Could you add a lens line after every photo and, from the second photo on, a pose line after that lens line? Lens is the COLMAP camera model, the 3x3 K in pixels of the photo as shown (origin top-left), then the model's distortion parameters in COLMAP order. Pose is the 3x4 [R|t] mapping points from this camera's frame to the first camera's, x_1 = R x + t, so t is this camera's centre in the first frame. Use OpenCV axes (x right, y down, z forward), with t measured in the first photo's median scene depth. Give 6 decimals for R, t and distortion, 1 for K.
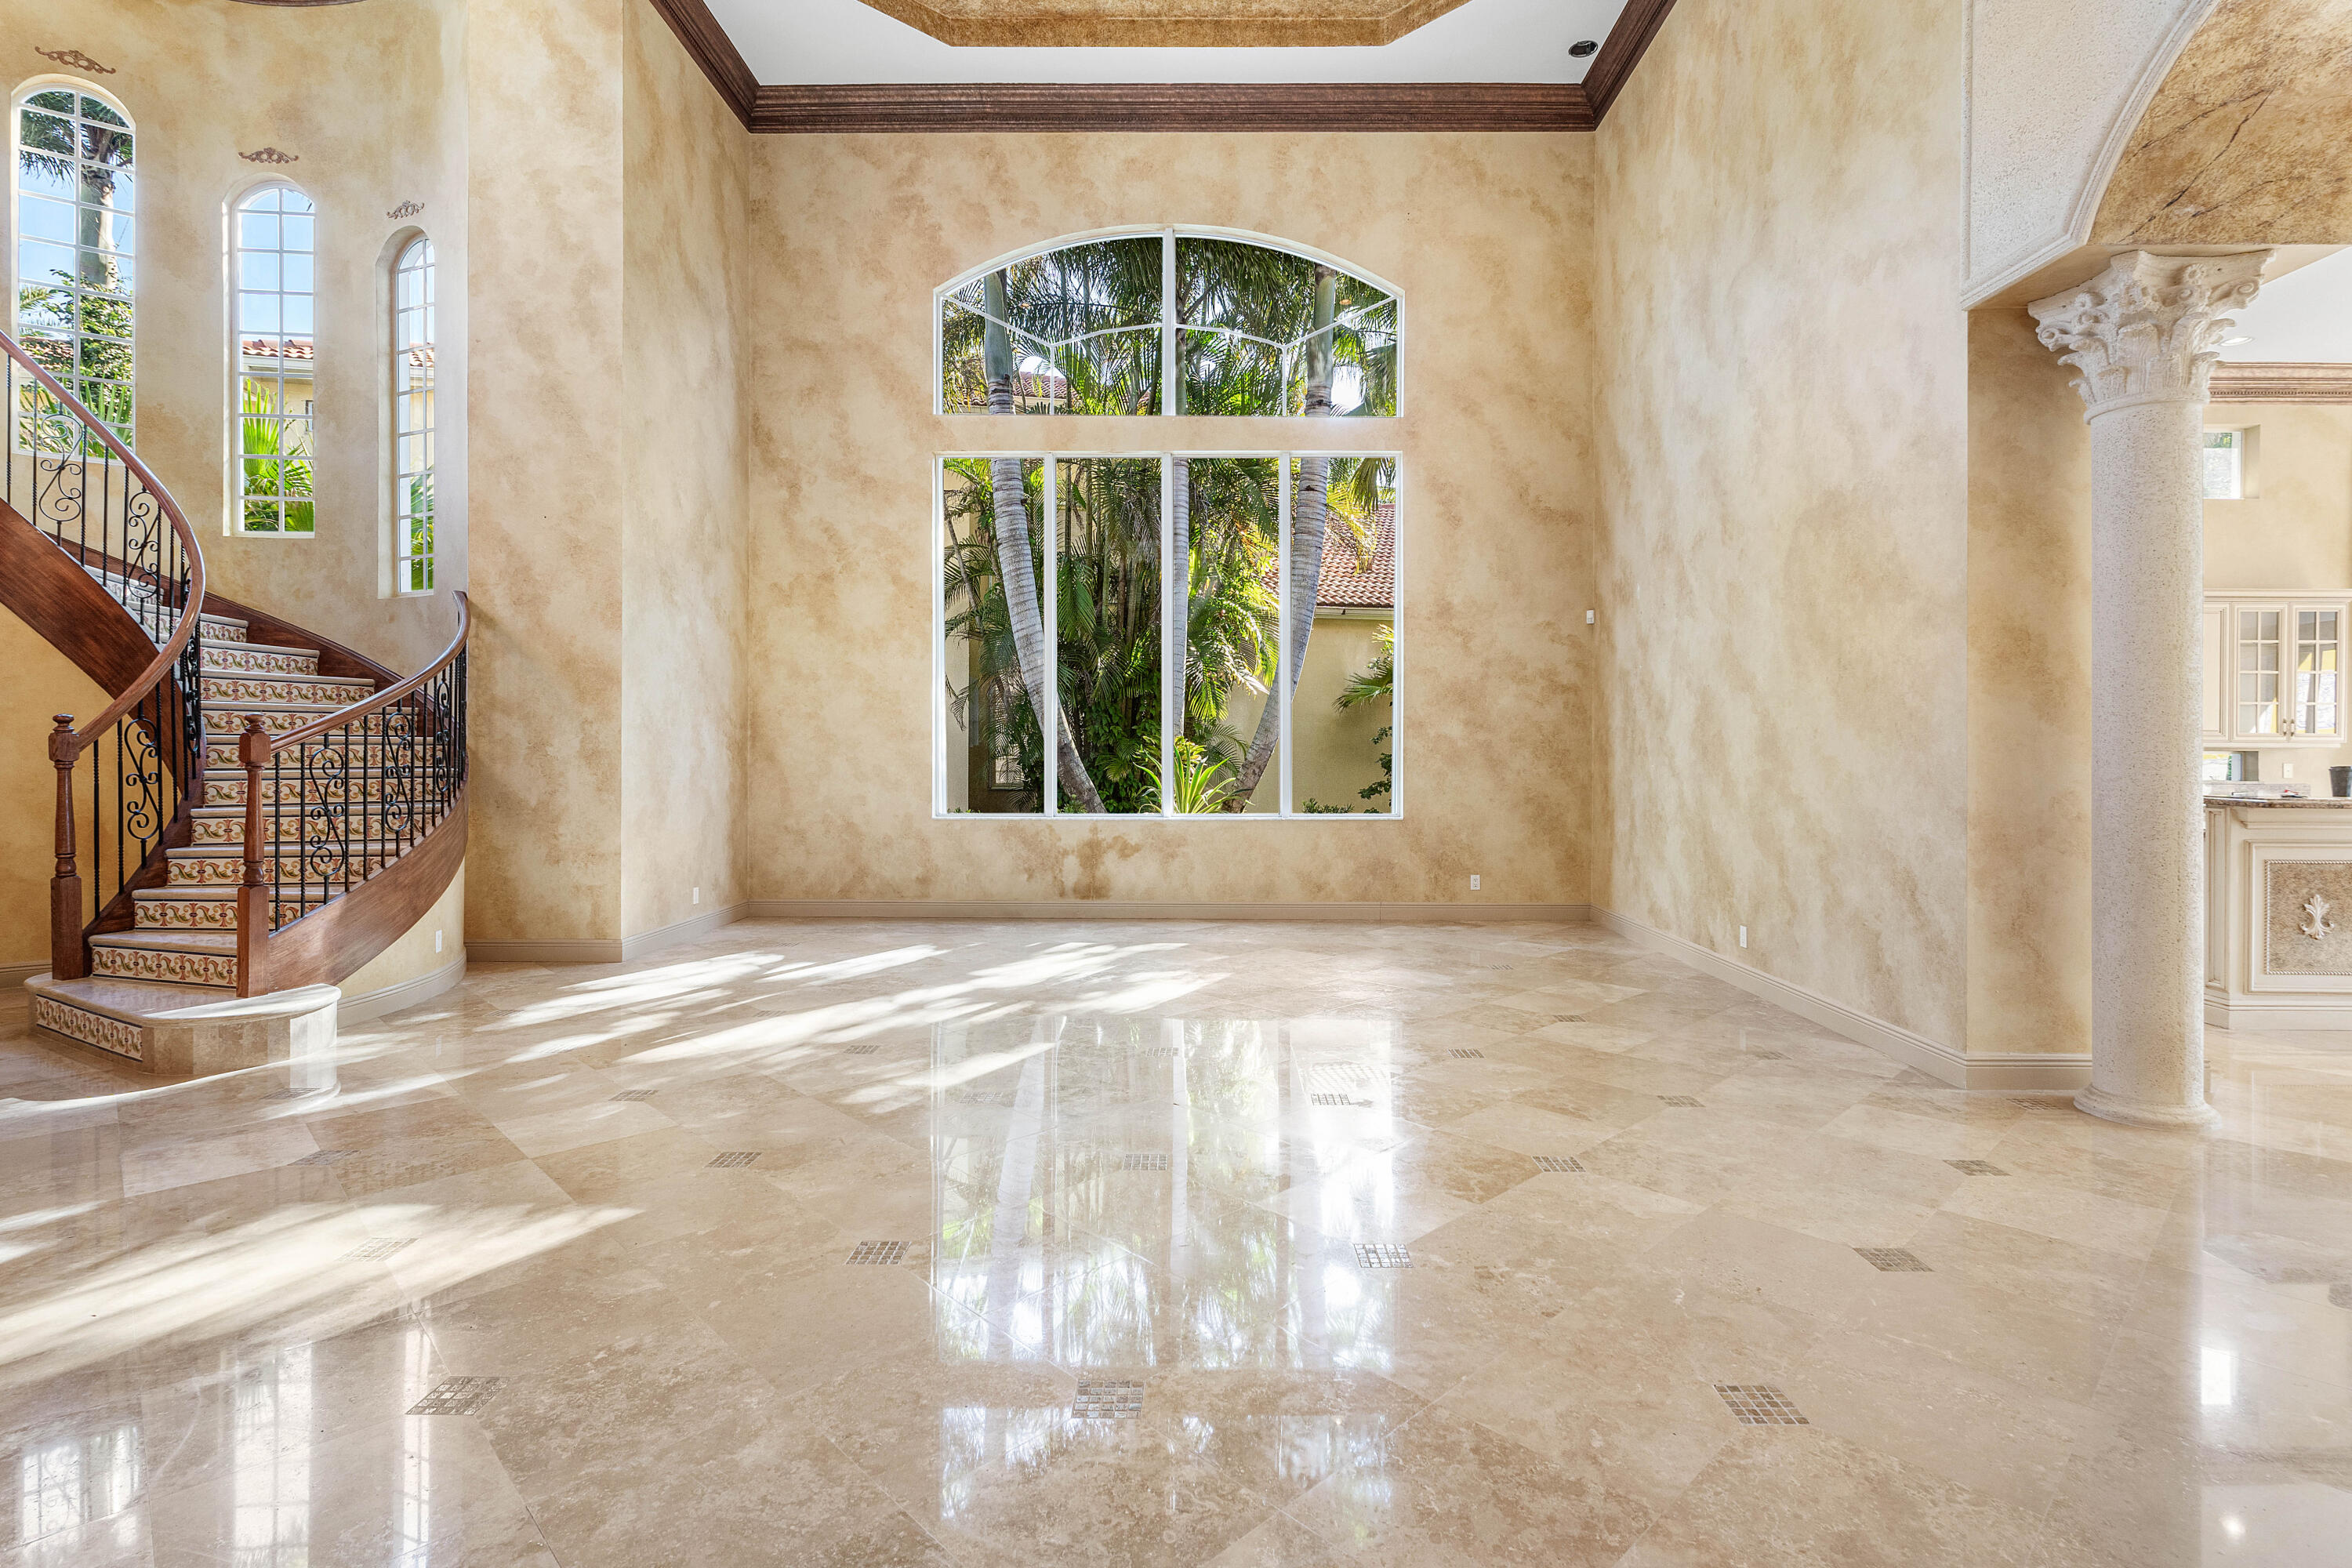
lens RADIAL K [[1157.3, 0, 1206.2], [0, 1157.3, 734.5], [0, 0, 1]] dist [0.004652, -0.000326]
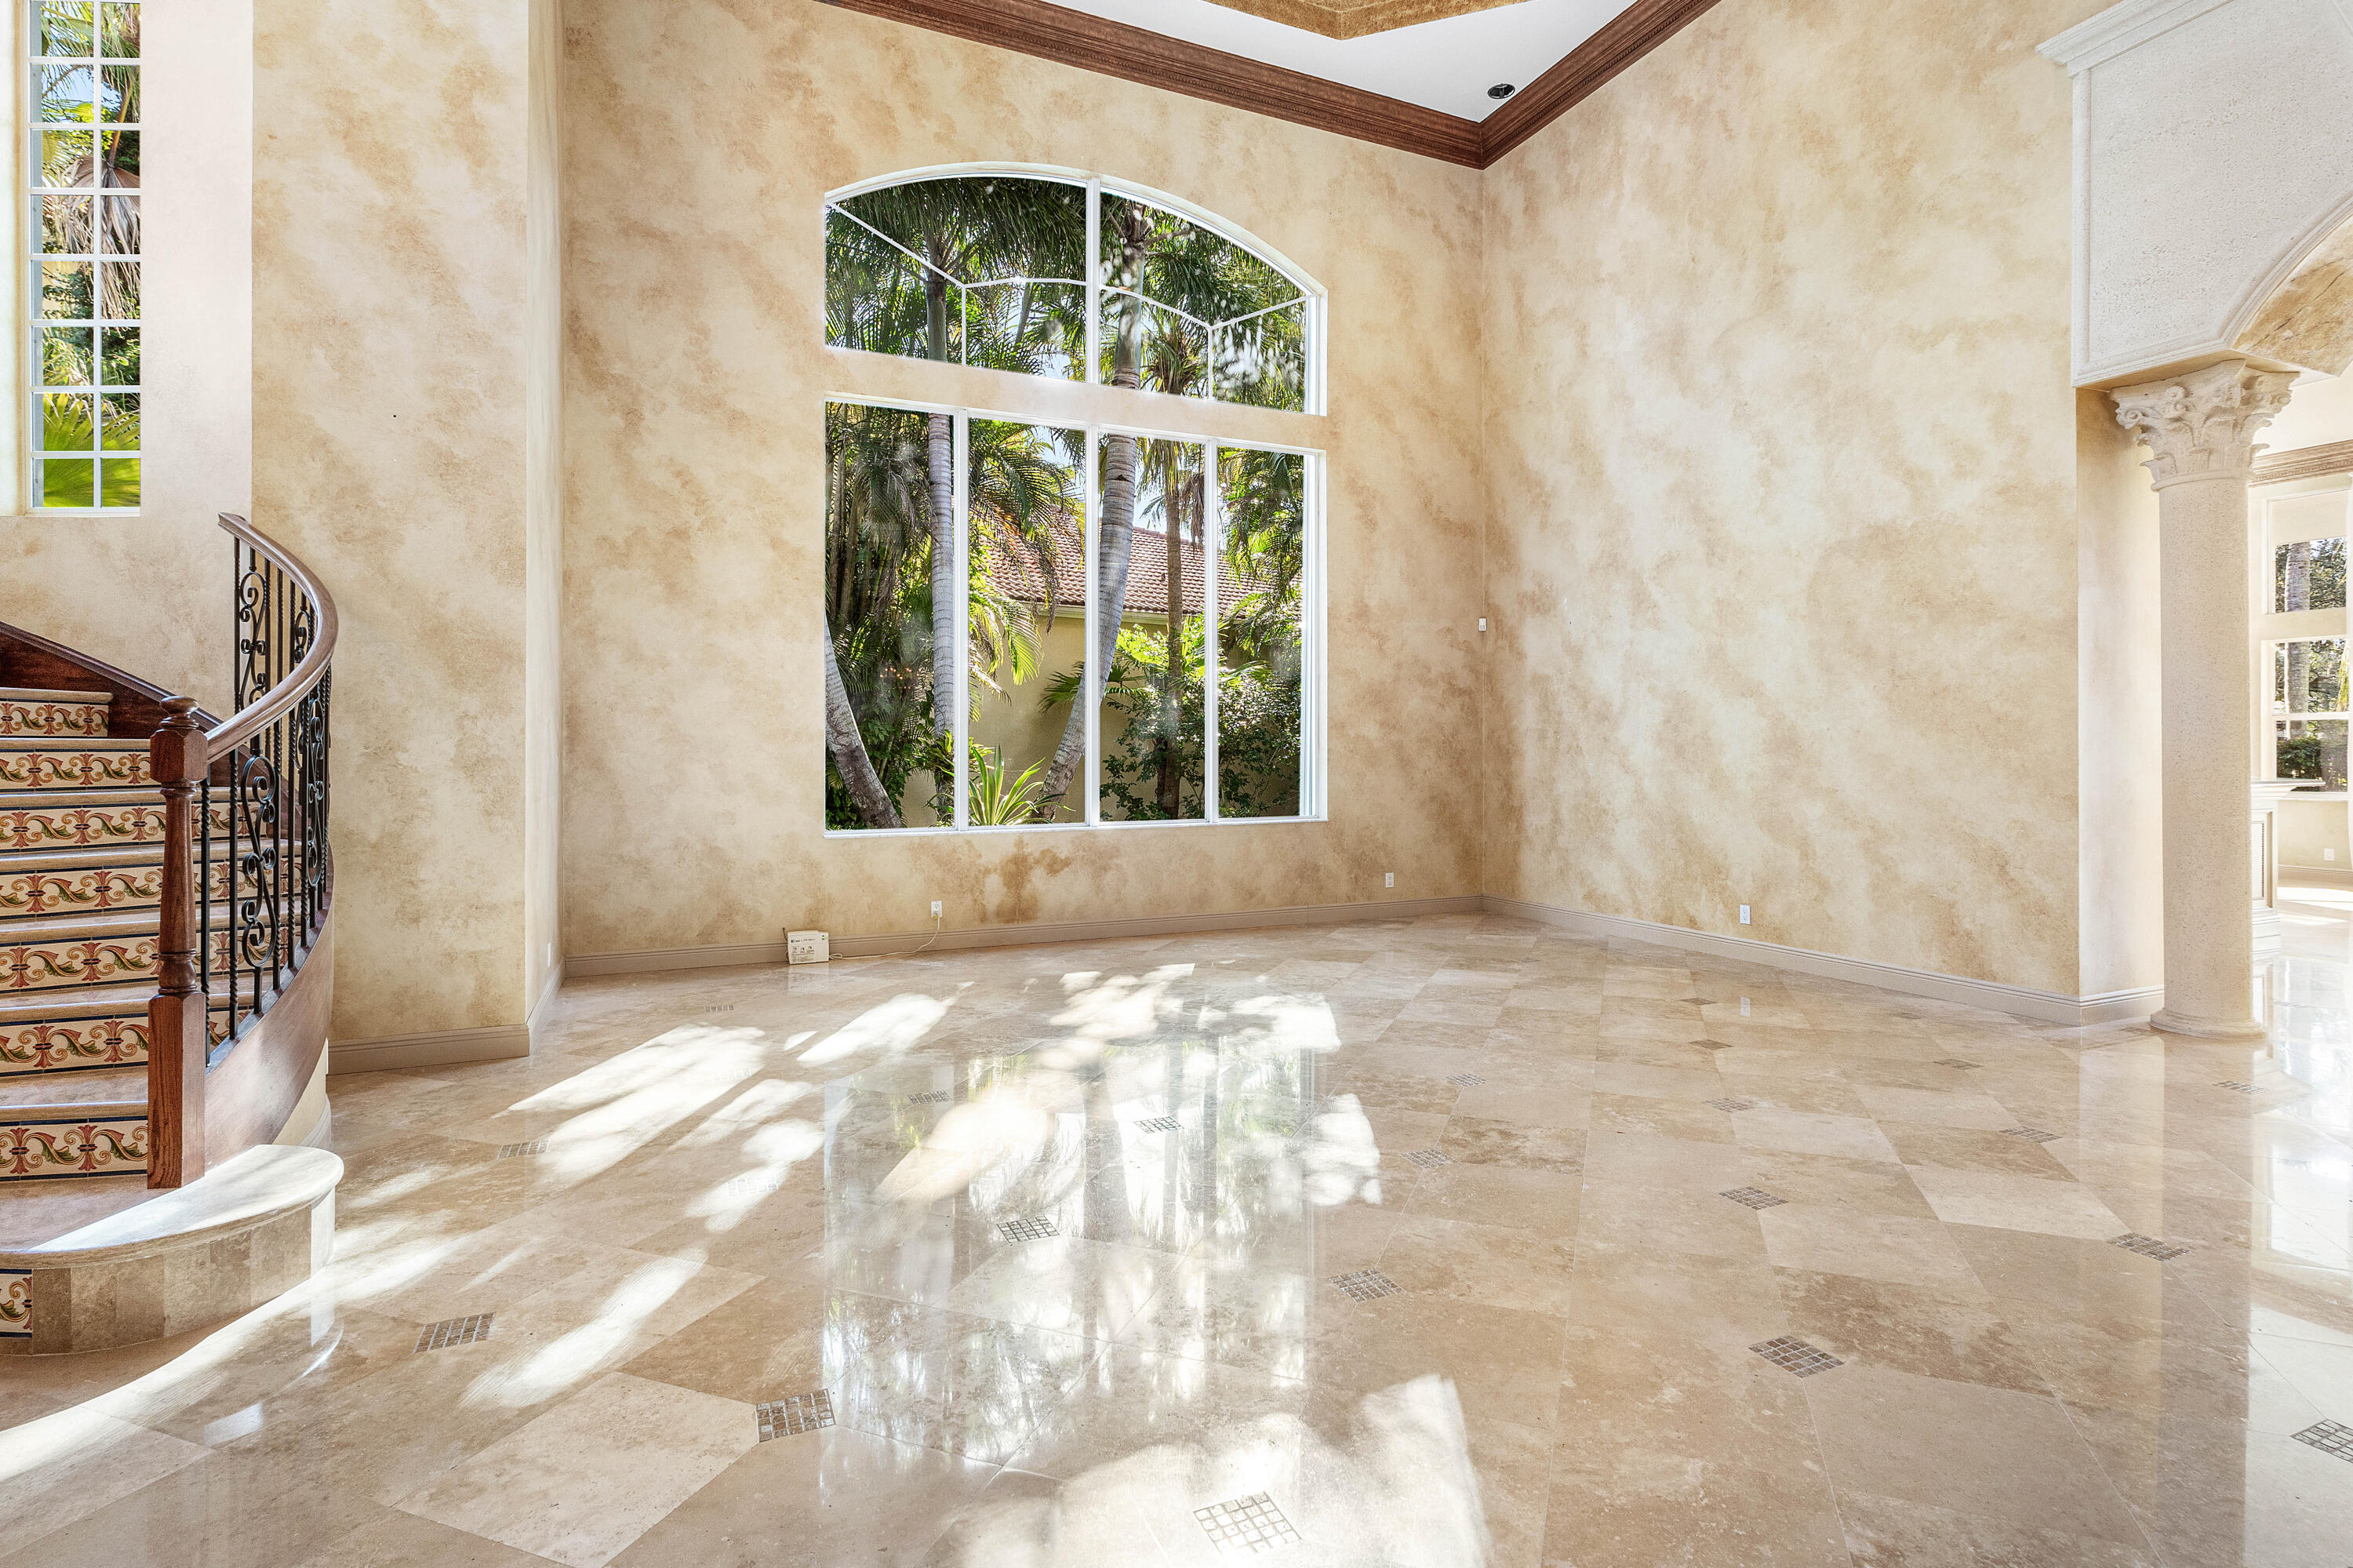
lens RADIAL K [[1157.9, 0, 1210.5], [0, 1157.9, 731.3], [0, 0, 1]] dist [0.004652, -0.000326]
pose [[0.904024, 0.001713, 0.427479, -0.364469], [-0.000013, 0.999992, -0.003981, 0.000560], [-0.427482, 0.003593, 0.904017, 0.151432]]
